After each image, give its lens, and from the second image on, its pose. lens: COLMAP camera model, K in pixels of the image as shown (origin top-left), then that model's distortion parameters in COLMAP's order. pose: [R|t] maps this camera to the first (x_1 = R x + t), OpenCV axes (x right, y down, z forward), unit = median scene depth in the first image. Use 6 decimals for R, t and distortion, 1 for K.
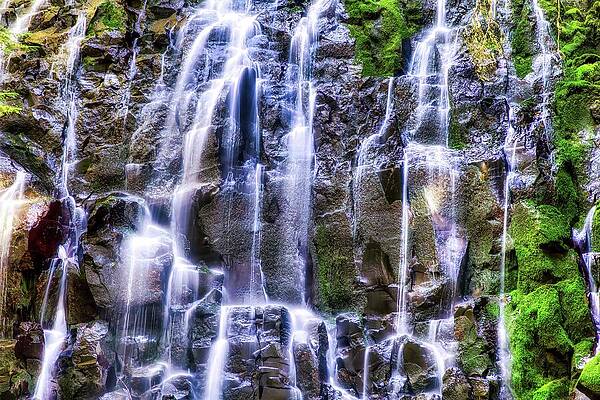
lens RADIAL K [[1496.5, 0, 300.0], [0, 1496.5, 200.0], [0, 0, 1]] dist [0.441141, 0.307363]
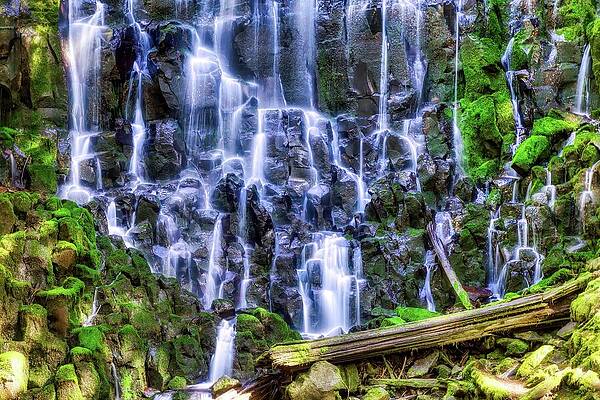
lens RADIAL K [[1496.5, 0, 300.0], [0, 1496.5, 200.0], [0, 0, 1]] dist [0.441141, 0.307363]
pose [[0.975582, -0.007734, 0.219502, -0.318180], [-0.028934, 0.986145, 0.163344, -0.073504], [-0.217724, -0.165707, 0.961841, -0.349937]]
